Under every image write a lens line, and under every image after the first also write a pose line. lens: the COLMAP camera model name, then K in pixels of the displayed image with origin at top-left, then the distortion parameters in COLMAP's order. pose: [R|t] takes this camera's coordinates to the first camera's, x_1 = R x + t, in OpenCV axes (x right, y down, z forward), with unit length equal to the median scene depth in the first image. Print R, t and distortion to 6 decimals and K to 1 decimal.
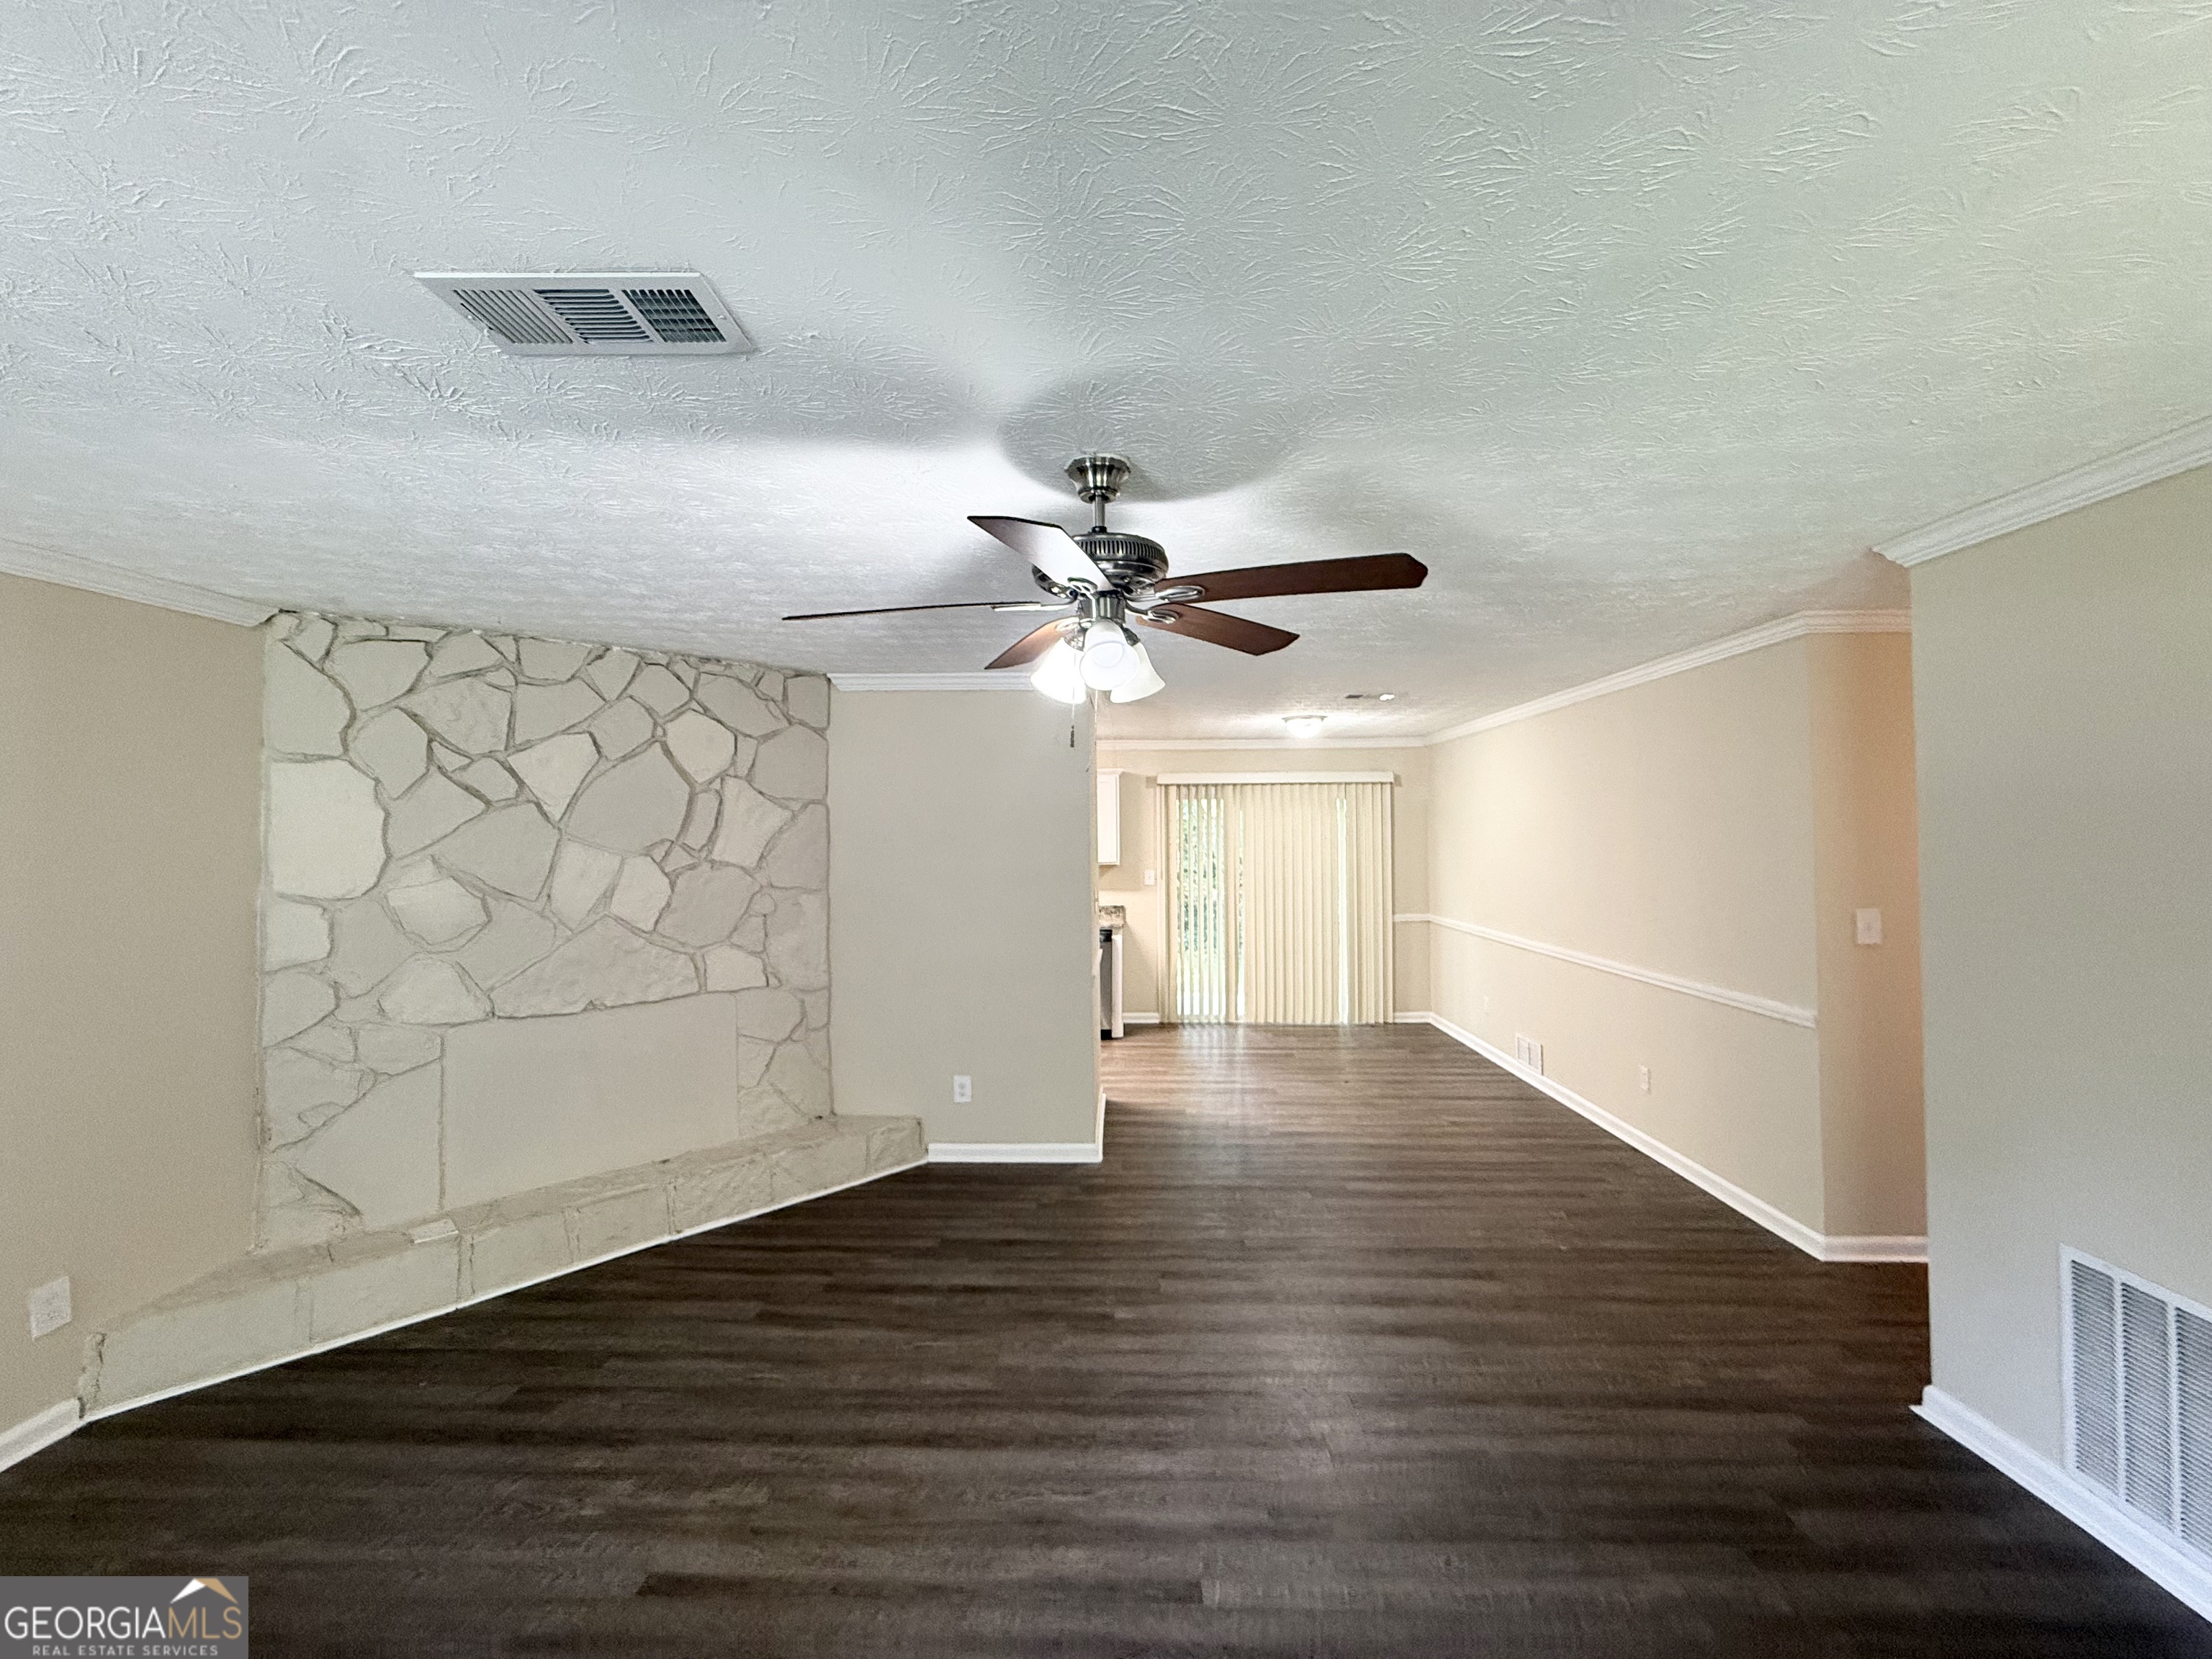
lens RADIAL K [[882.6, 0, 1121.1], [0, 882.6, 823.6], [0, 0, 1]] dist [-0.001199, 0.000884]
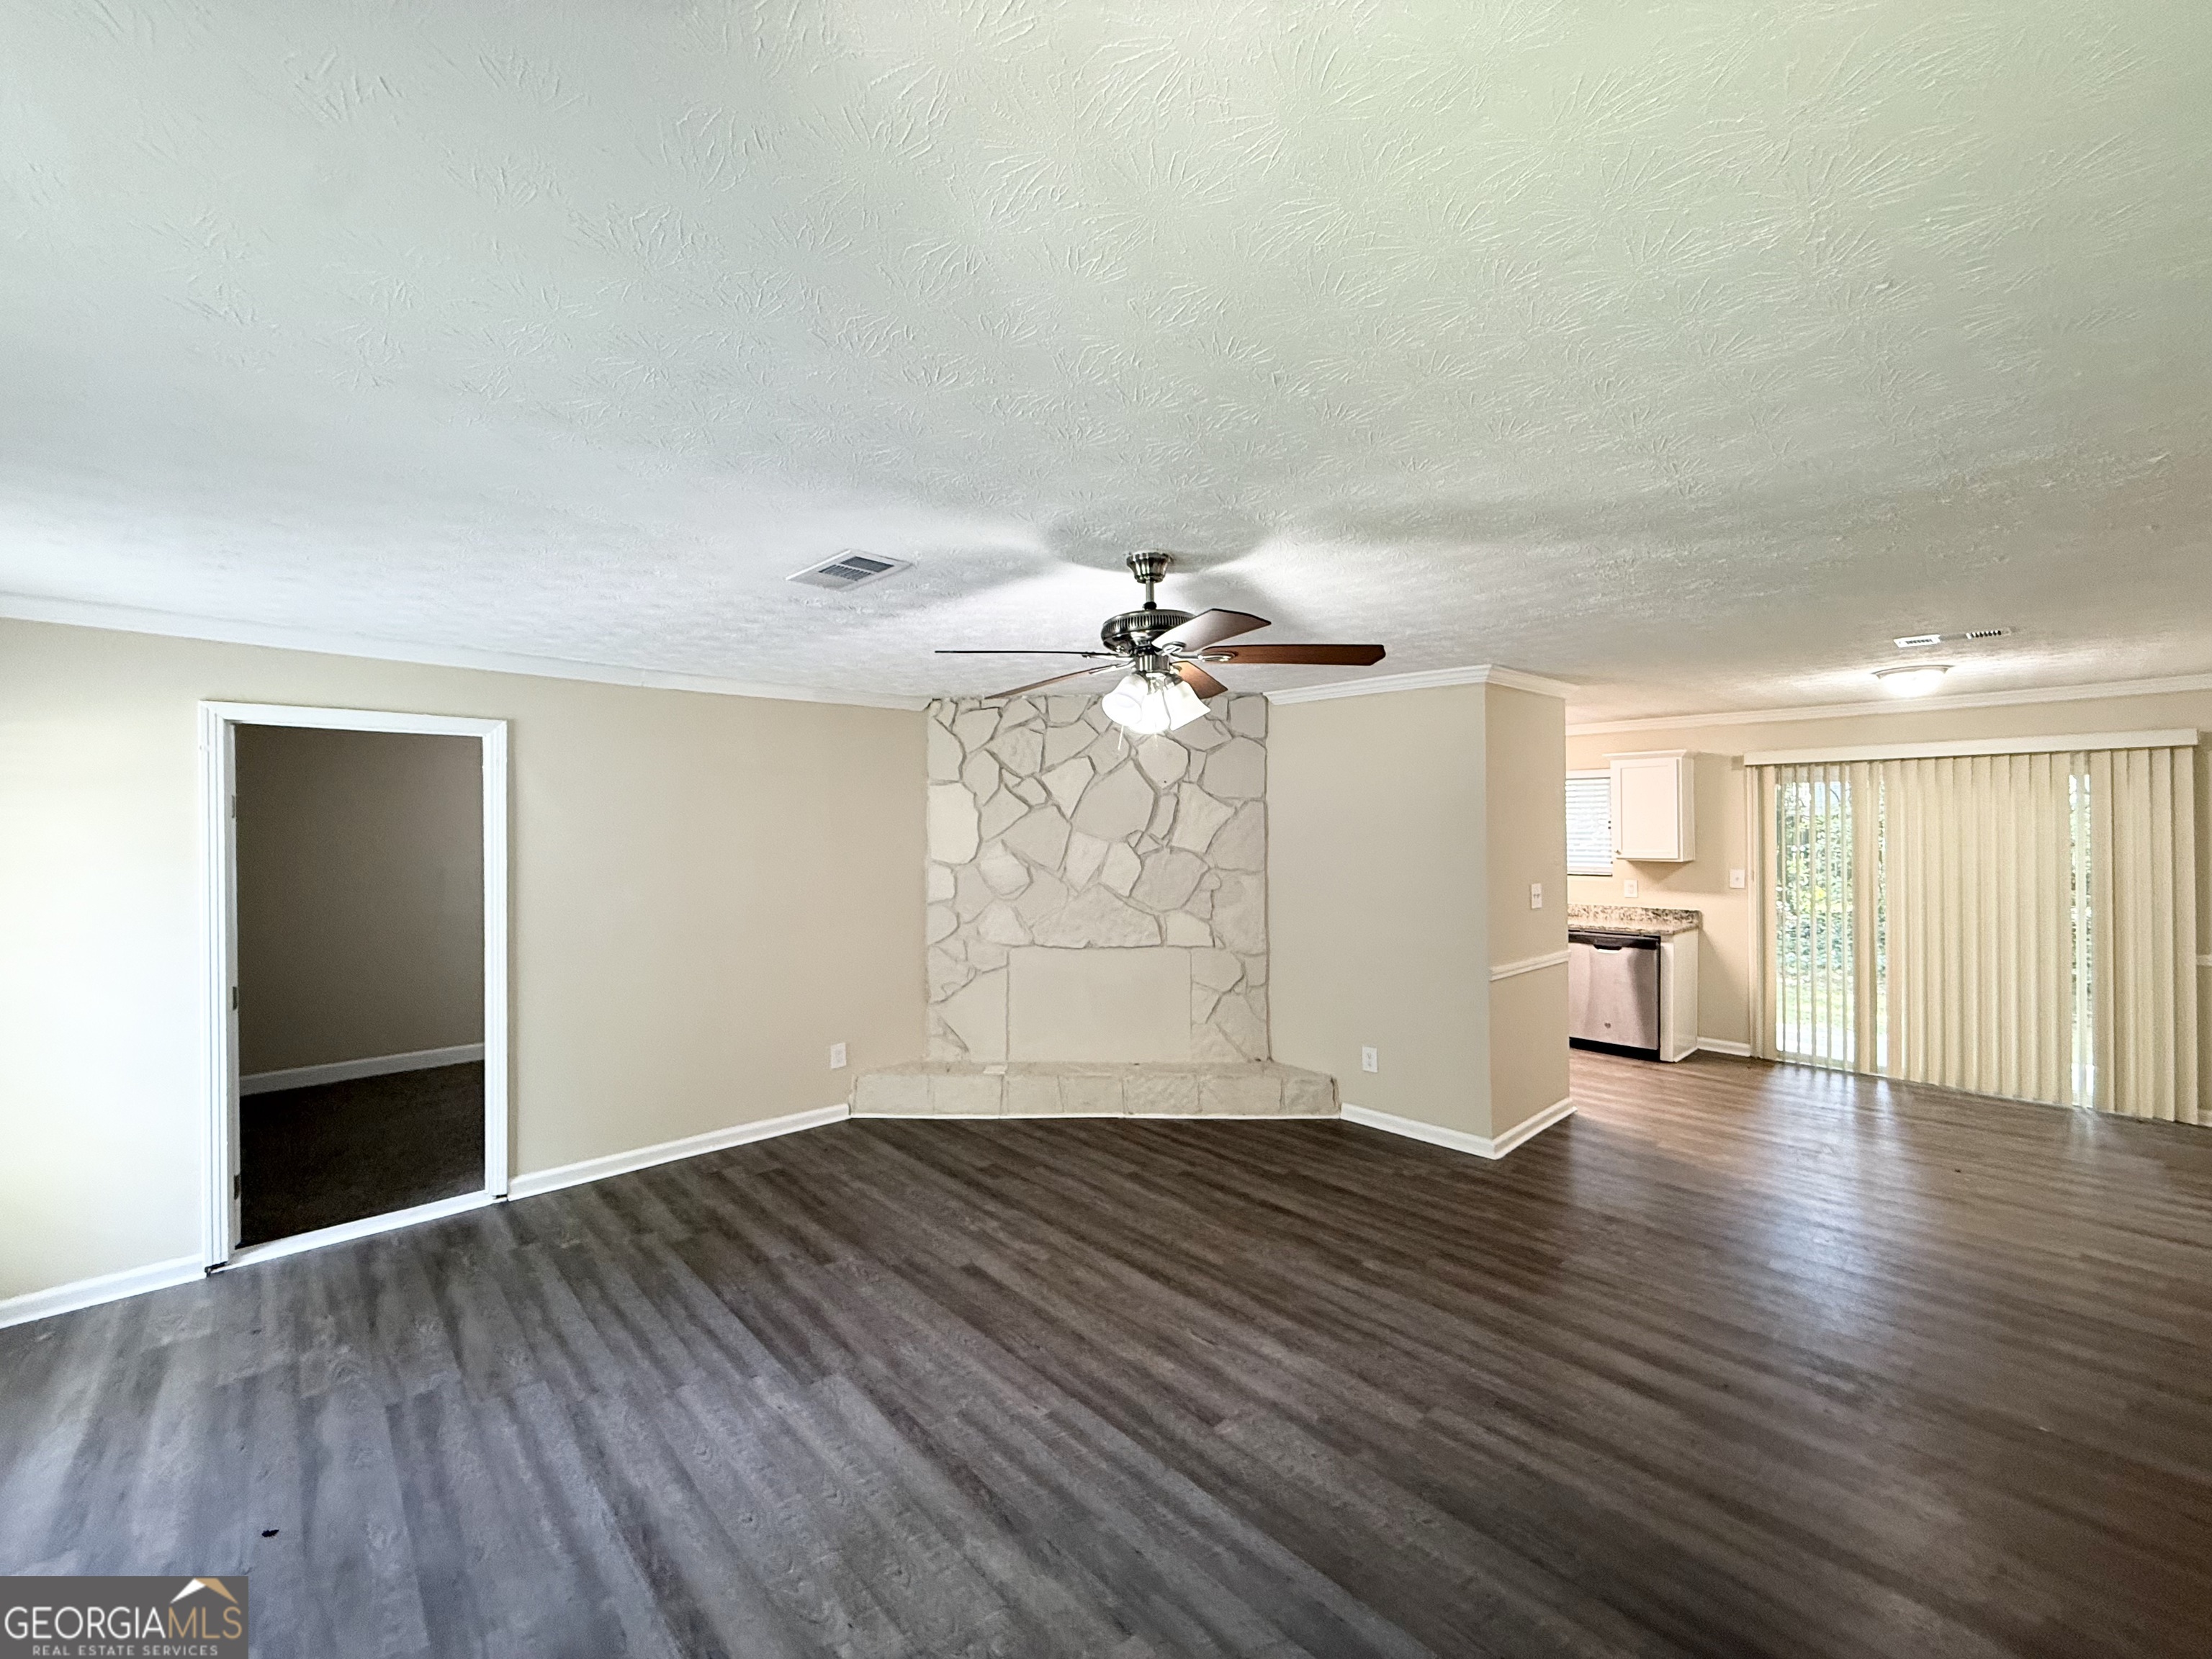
lens RADIAL K [[882.6, 0, 1098.9], [0, 882.6, 820.3], [0, 0, 1]] dist [-0.001199, 0.000884]
pose [[0.702072, -0.003628, -0.712097, 0.470821], [0.008735, 0.999956, 0.003517, -0.003397], [0.712053, -0.008689, 0.702072, -0.006092]]
